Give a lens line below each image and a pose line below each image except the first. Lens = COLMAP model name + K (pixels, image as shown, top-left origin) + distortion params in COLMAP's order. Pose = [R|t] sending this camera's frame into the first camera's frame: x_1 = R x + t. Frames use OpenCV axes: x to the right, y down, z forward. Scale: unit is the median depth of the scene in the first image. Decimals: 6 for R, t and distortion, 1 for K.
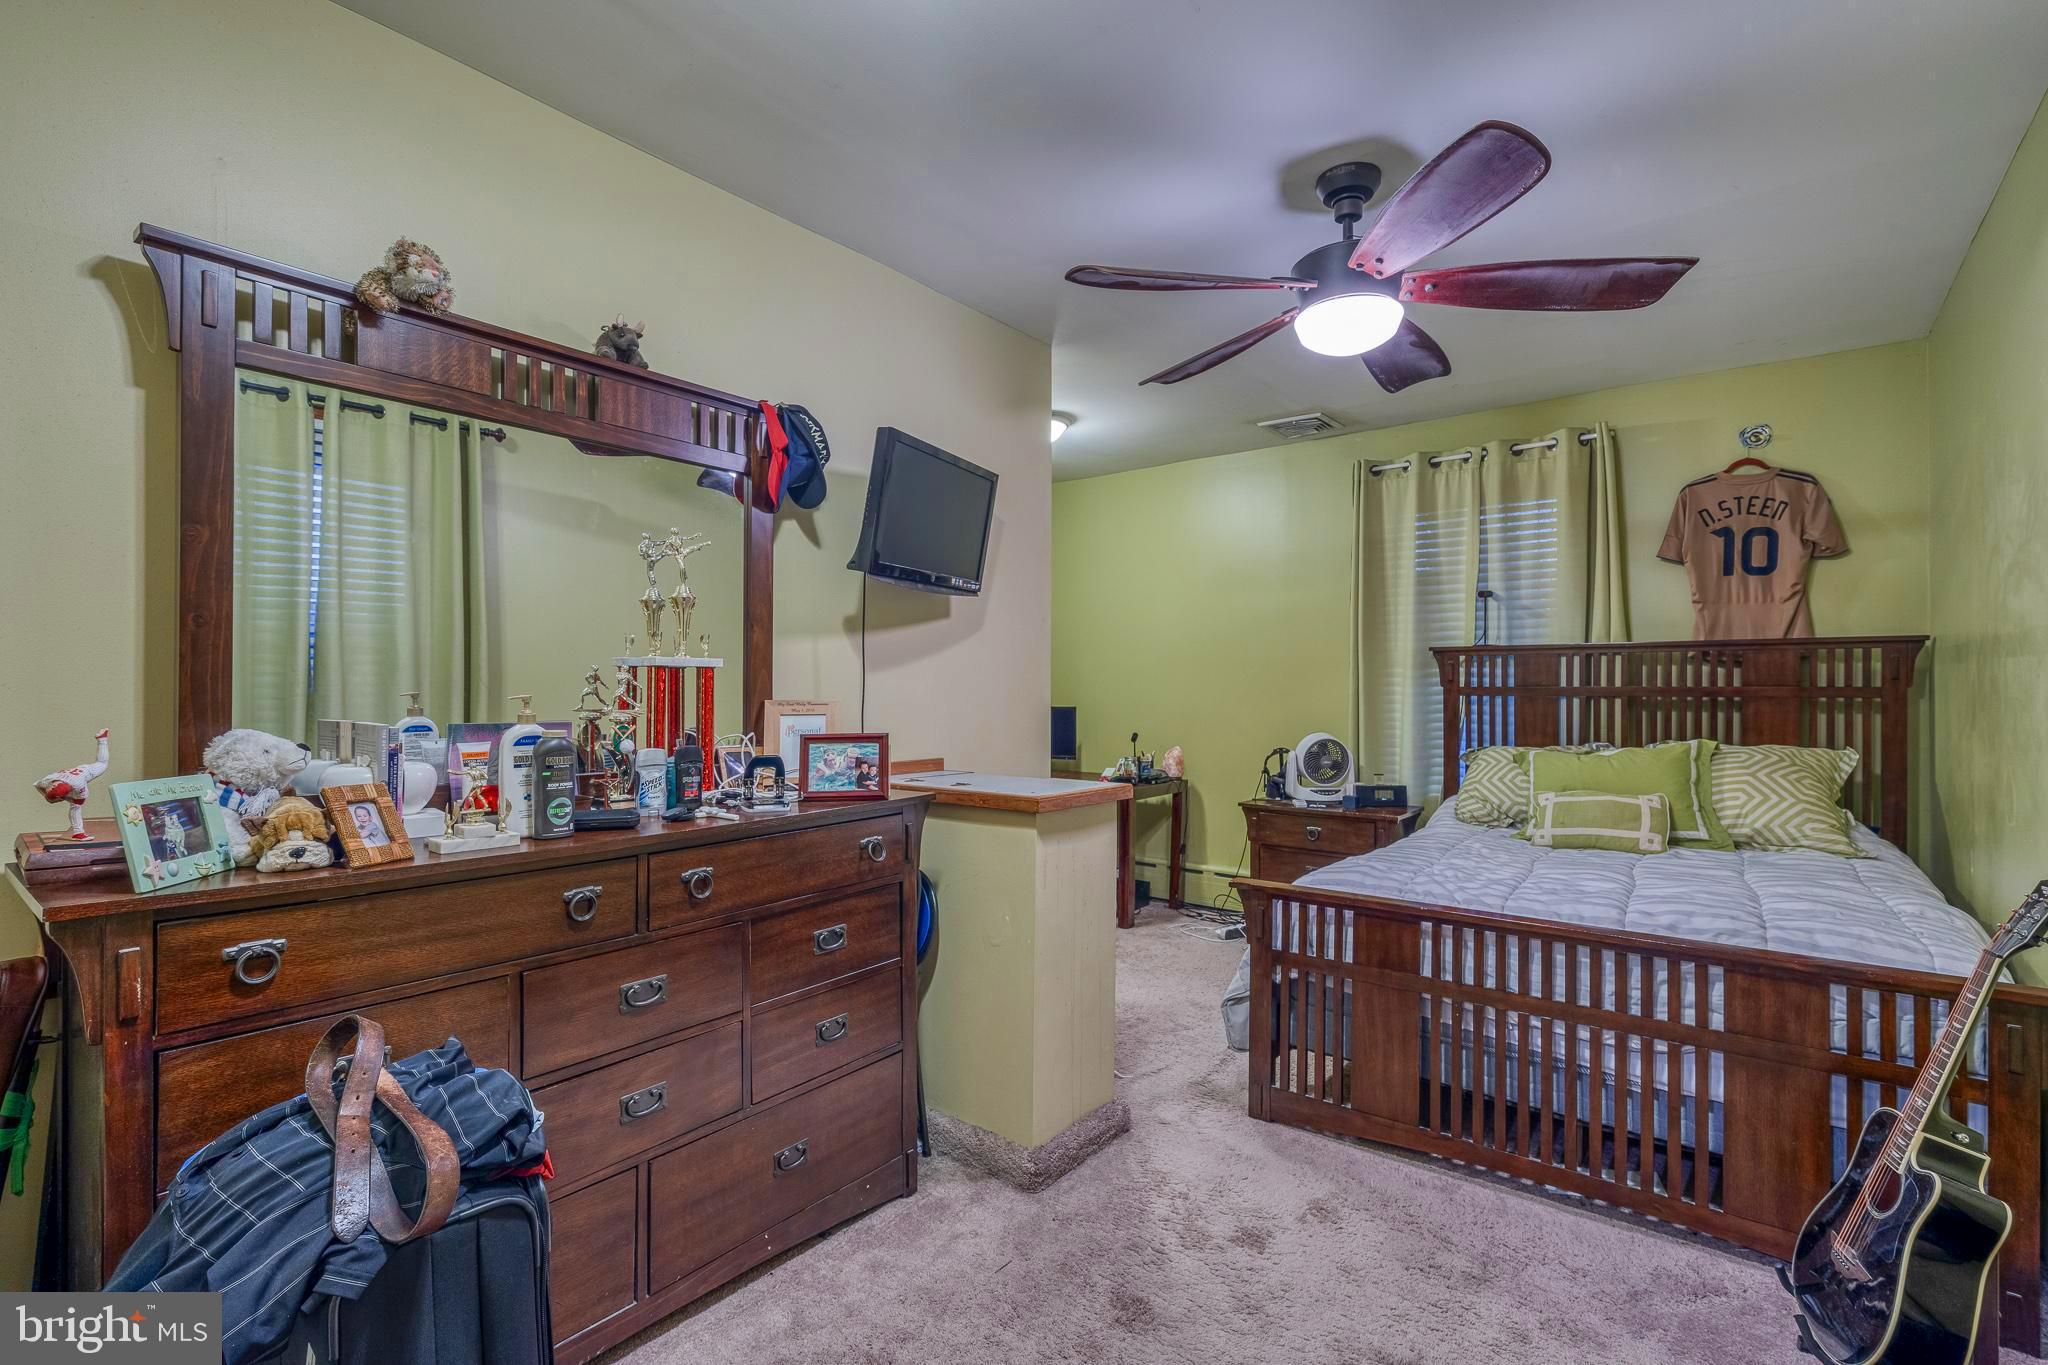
lens RADIAL K [[930.3, 0, 1020.0], [0, 930.3, 683.0], [0, 0, 1]] dist [-0.008046, 0.004364]
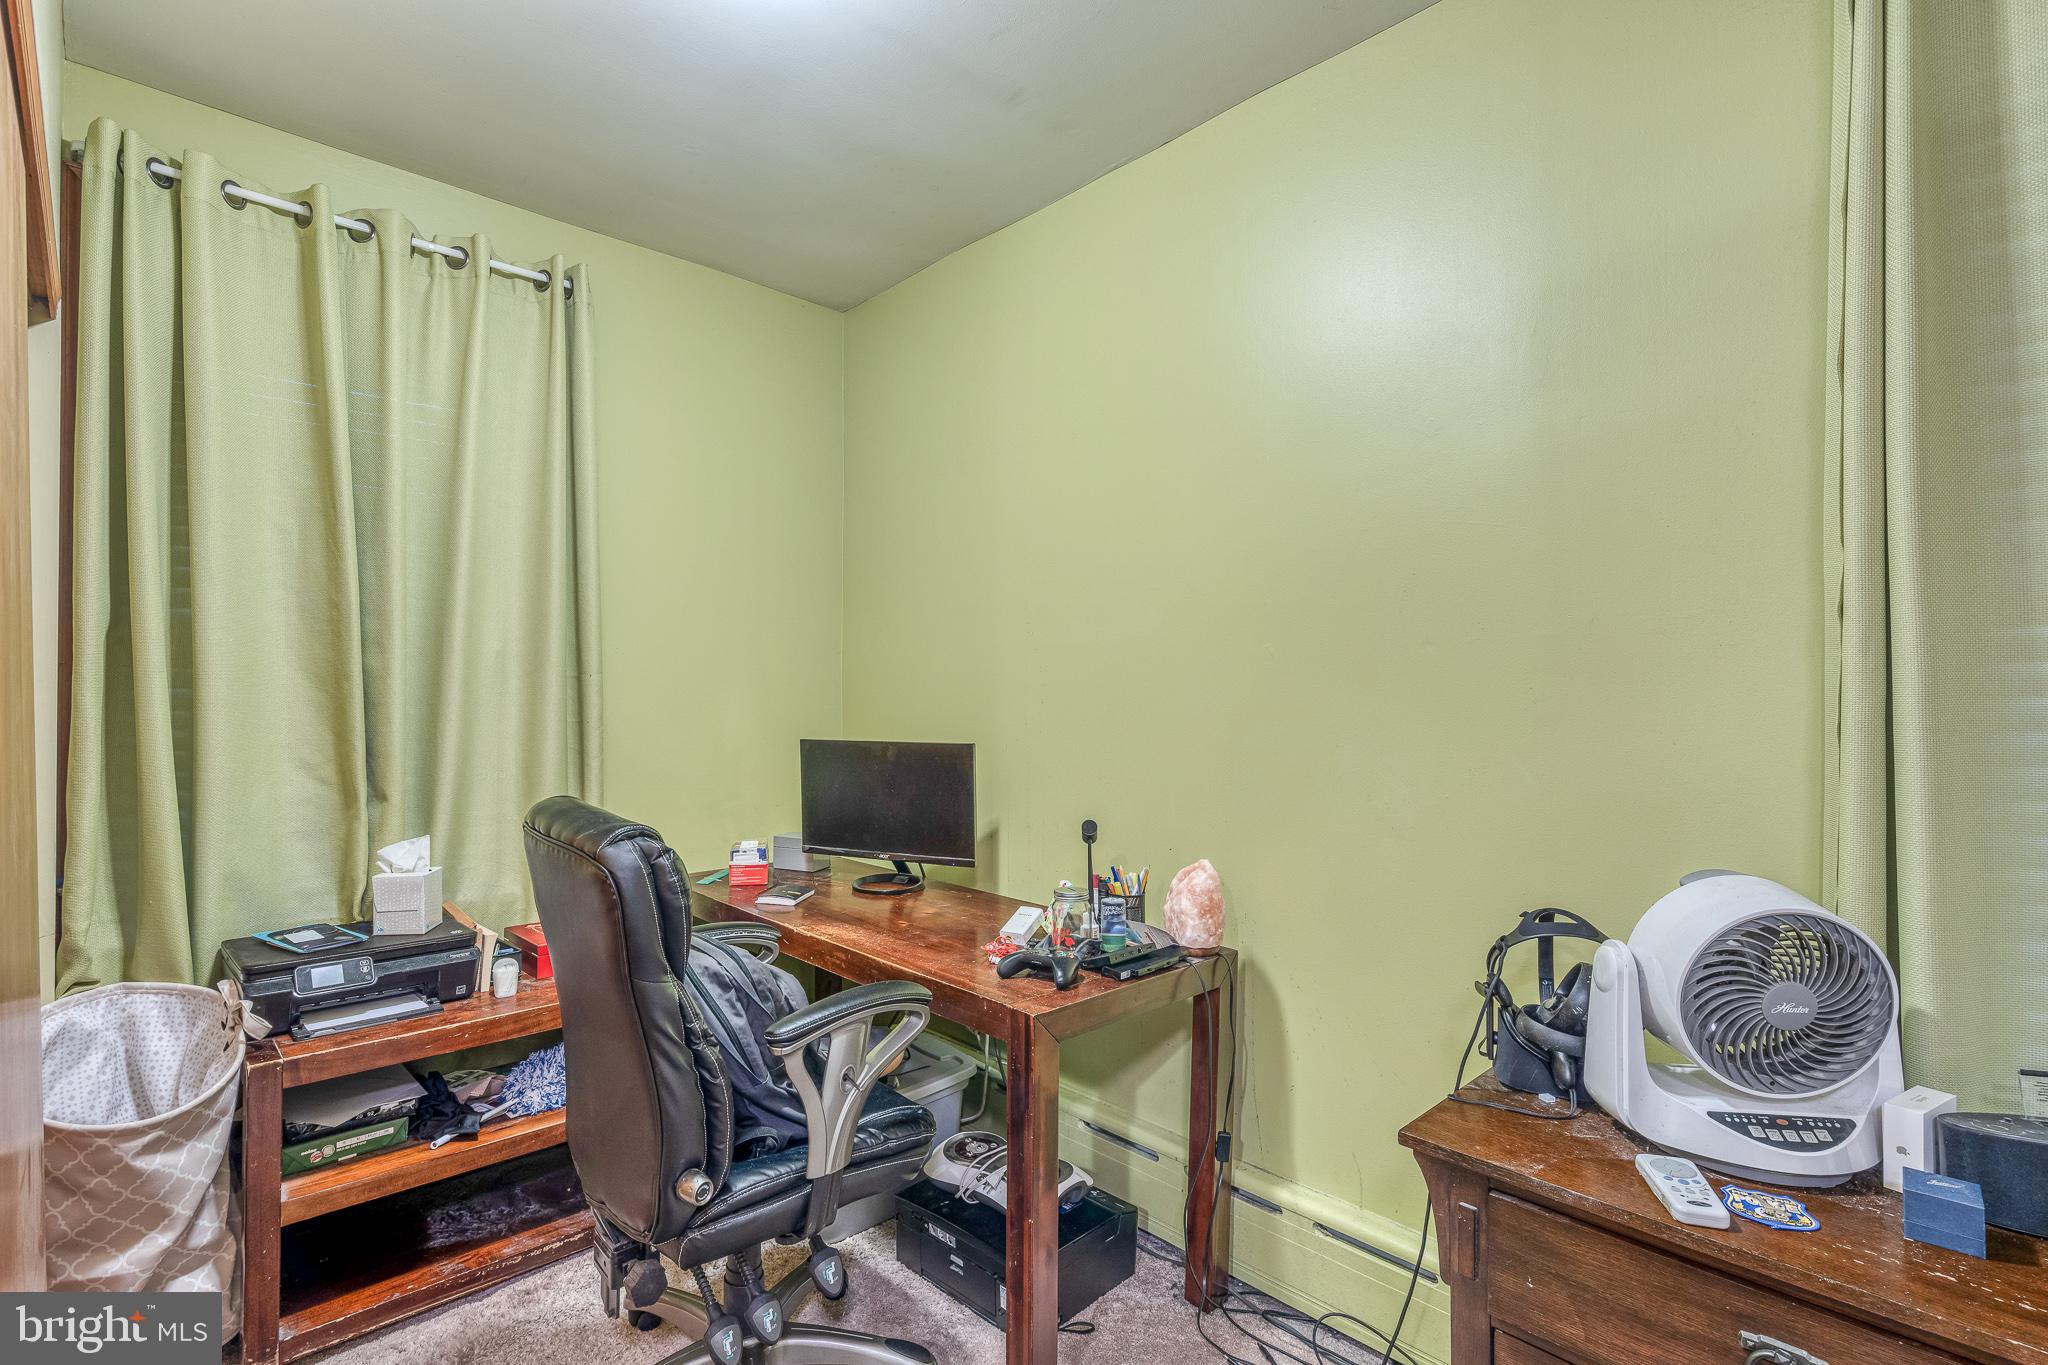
lens RADIAL K [[930.3, 0, 1016.5], [0, 930.3, 691.7], [0, 0, 1]] dist [-0.008046, 0.004364]
pose [[0.993560, -0.000589, -0.113305, 0.137934], [0.001173, 0.999986, 0.005089, 0.002058], [0.113300, -0.005189, 0.993547, 0.641304]]
